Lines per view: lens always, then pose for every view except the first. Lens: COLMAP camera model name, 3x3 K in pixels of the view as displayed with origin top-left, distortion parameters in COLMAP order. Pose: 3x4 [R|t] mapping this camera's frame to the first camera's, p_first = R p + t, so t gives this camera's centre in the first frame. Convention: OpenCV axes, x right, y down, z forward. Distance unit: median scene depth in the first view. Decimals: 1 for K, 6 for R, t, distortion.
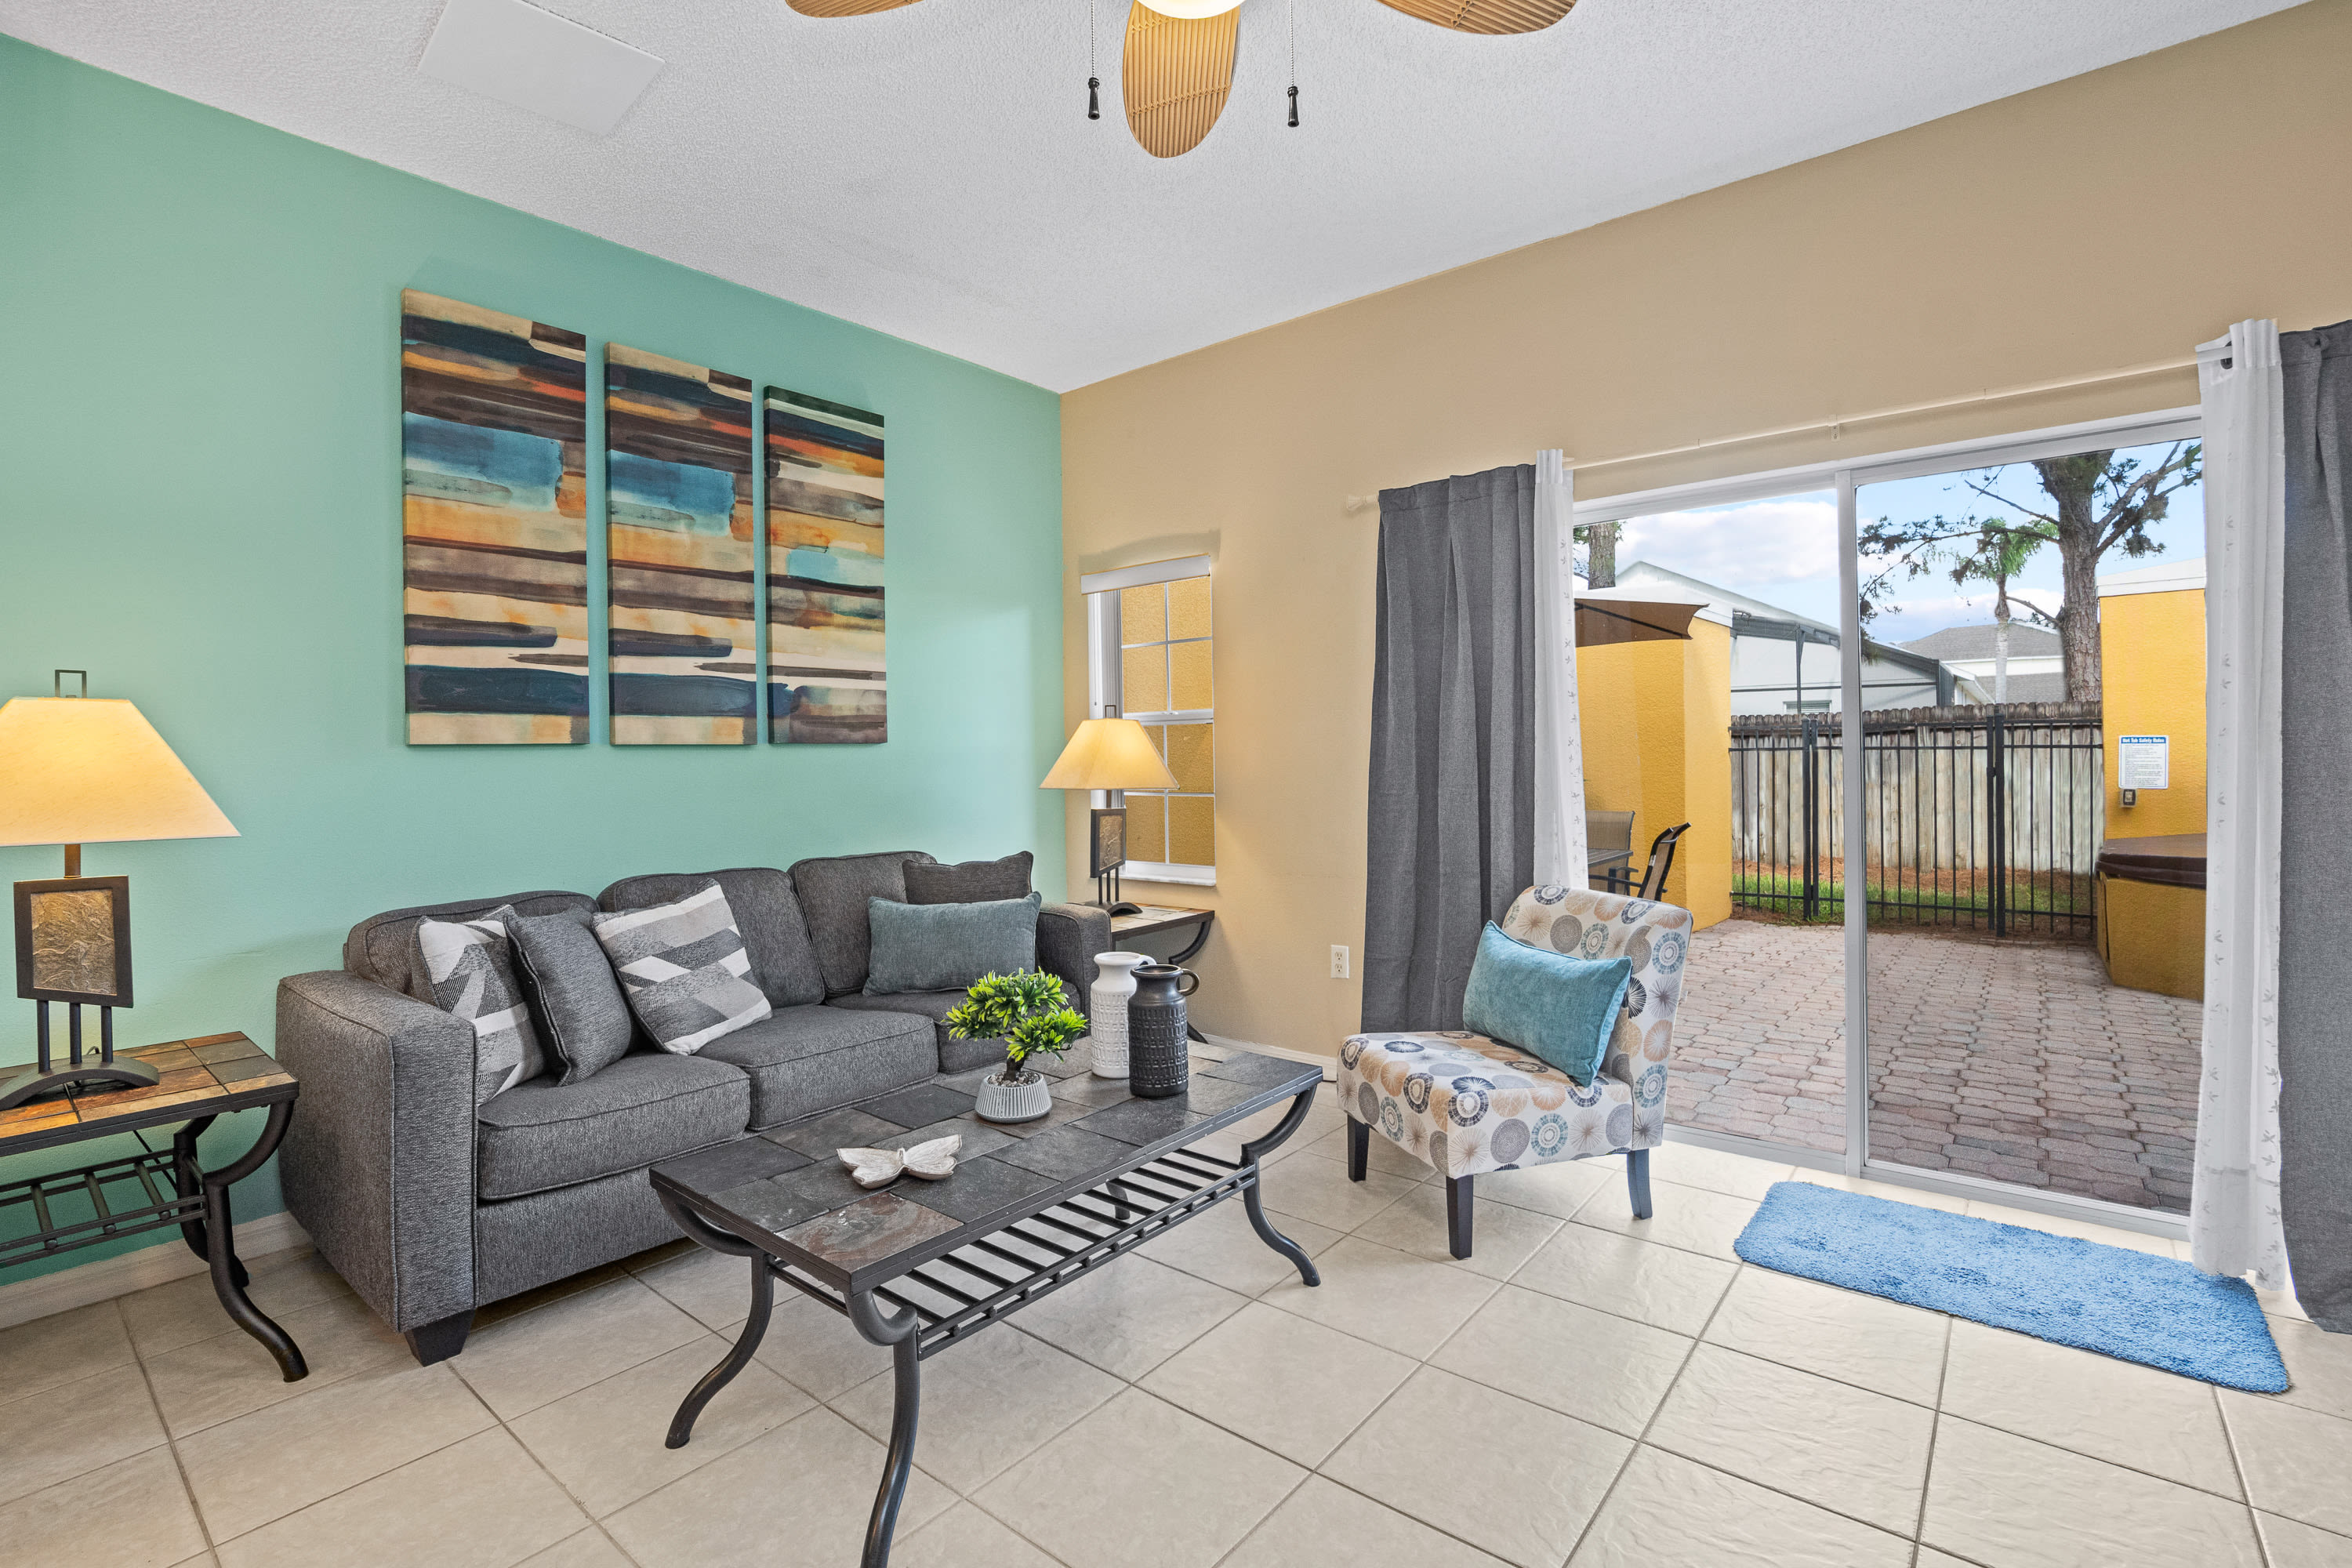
lens RADIAL K [[1074.1, 0, 1159.2], [0, 1074.1, 782.9], [0, 0, 1]] dist [-0.021528, 0.002323]
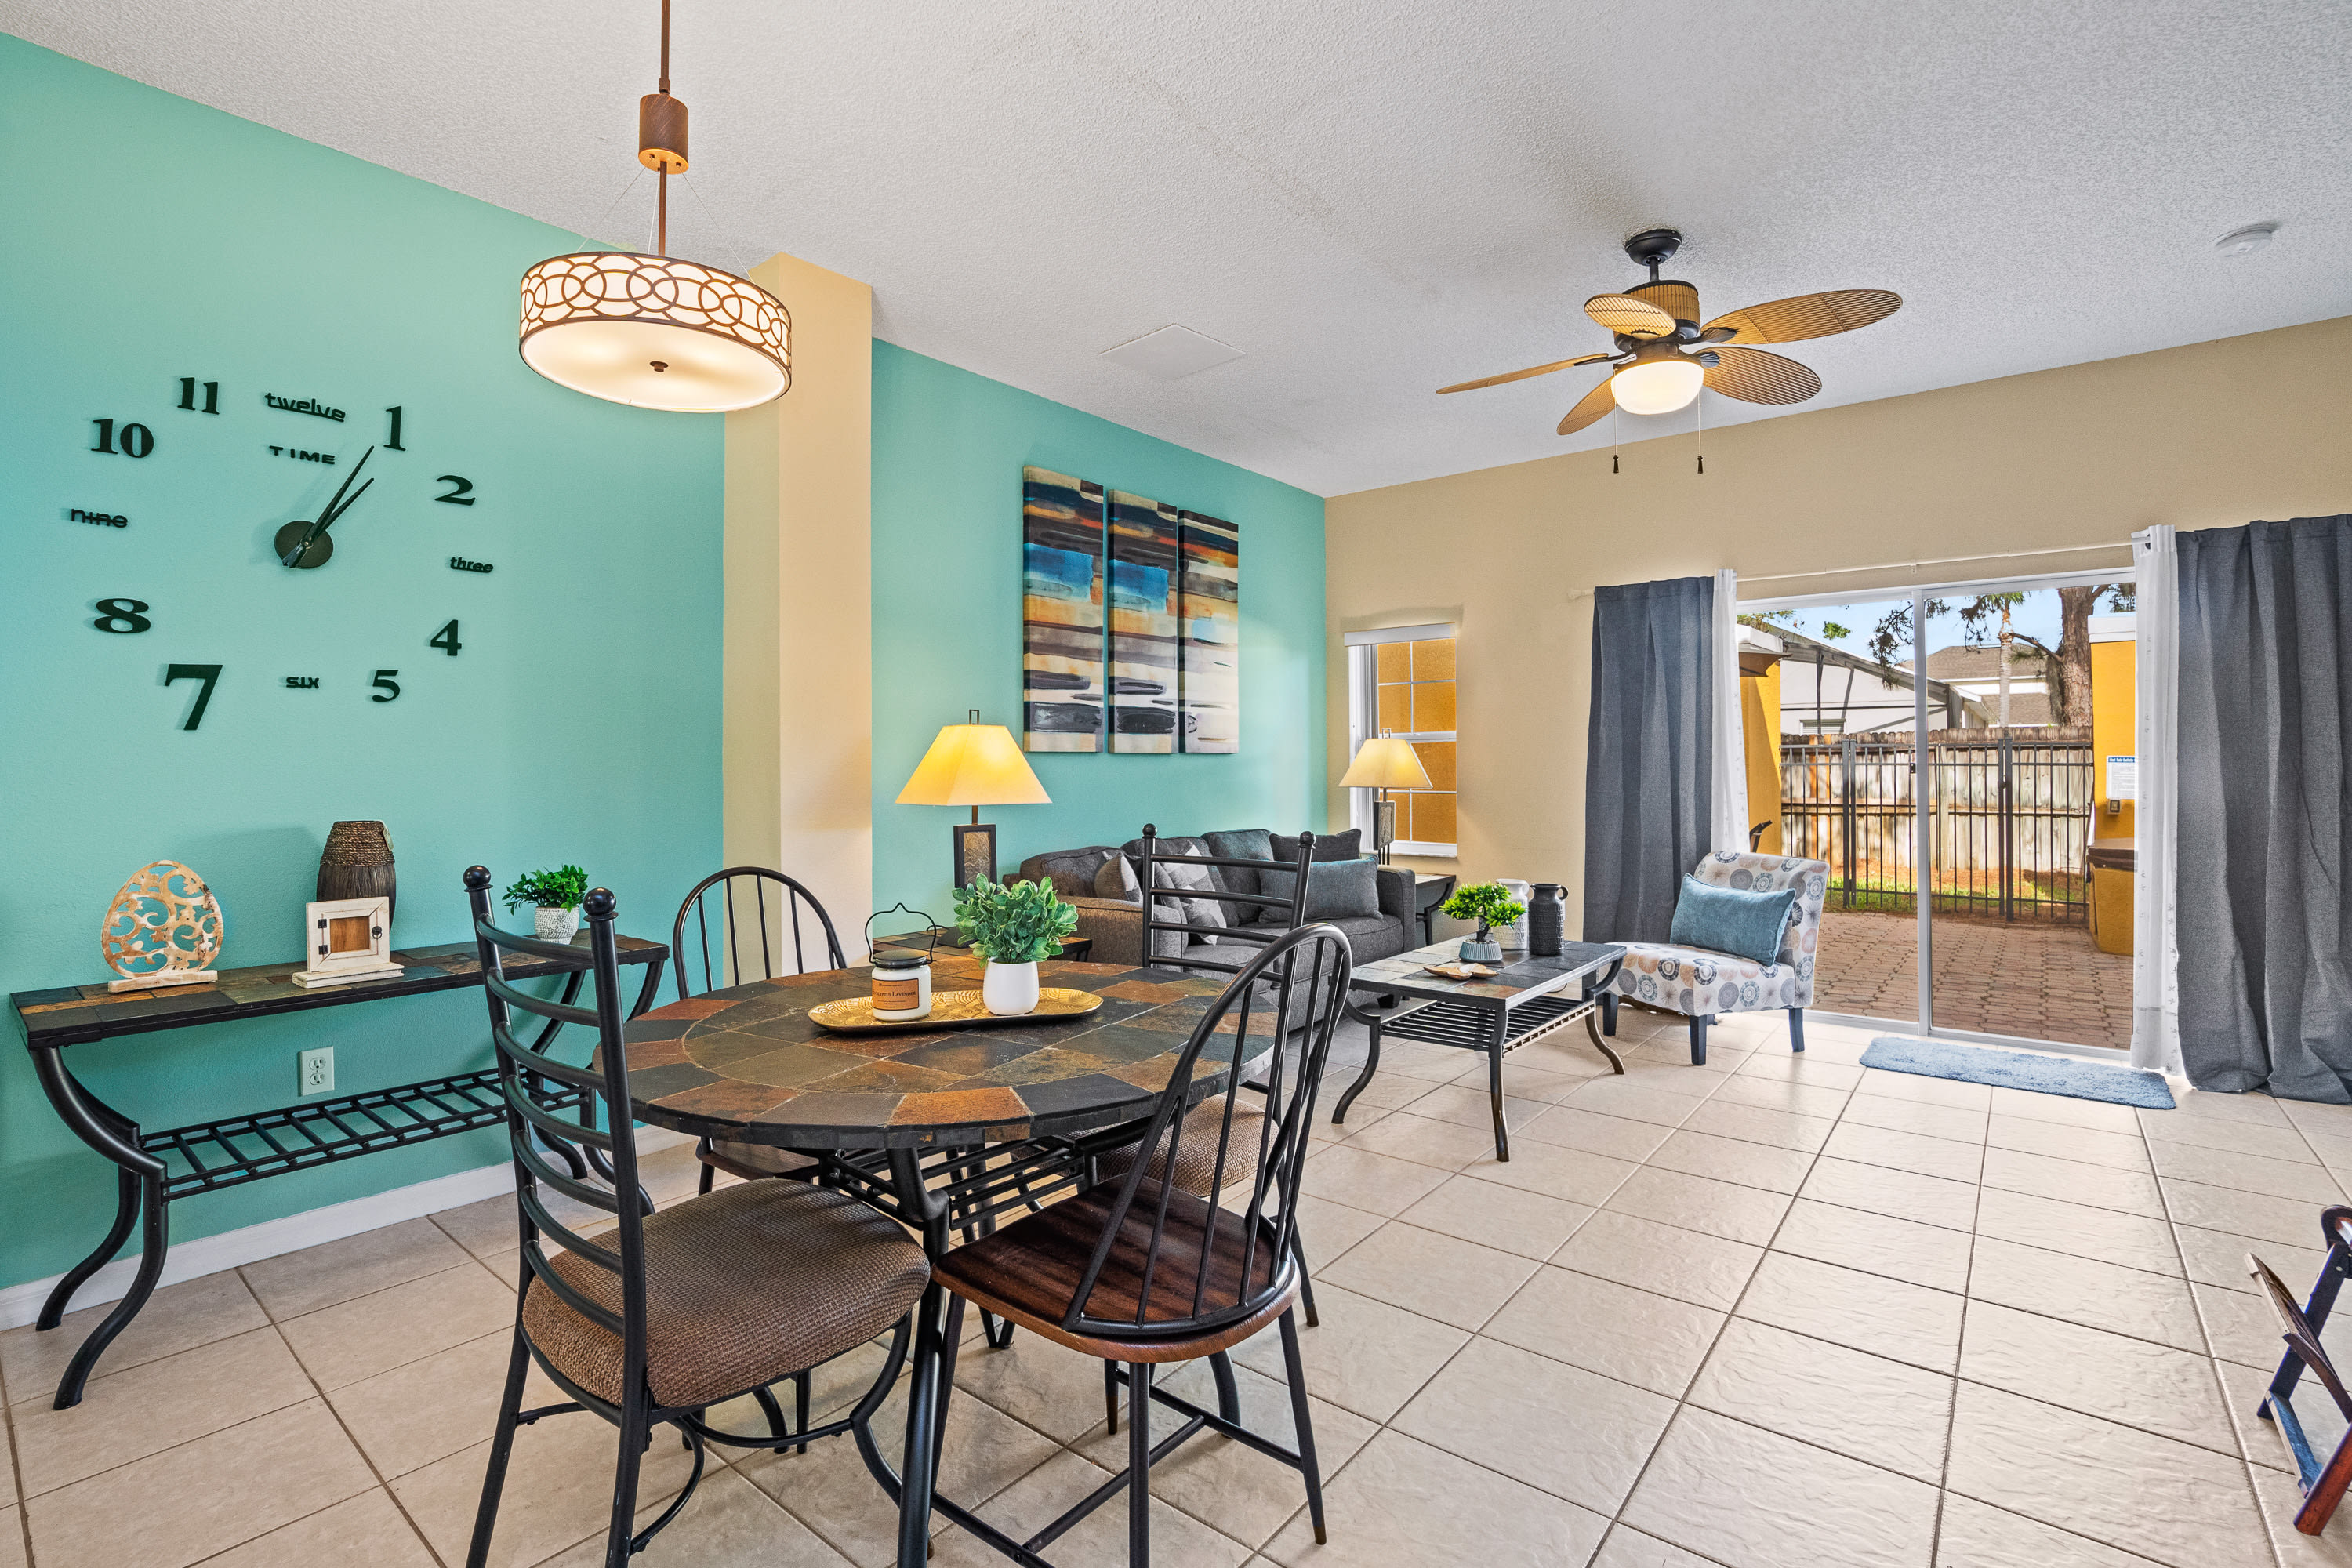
lens RADIAL K [[1074.1, 0, 1176.8], [0, 1074.1, 766.1], [0, 0, 1]] dist [-0.021528, 0.002323]
pose [[0.999915, 0.010346, 0.007909, -0.388023], [-0.010145, 0.999634, -0.025065, 0.018050], [-0.008166, 0.024982, 0.999655, -0.473056]]
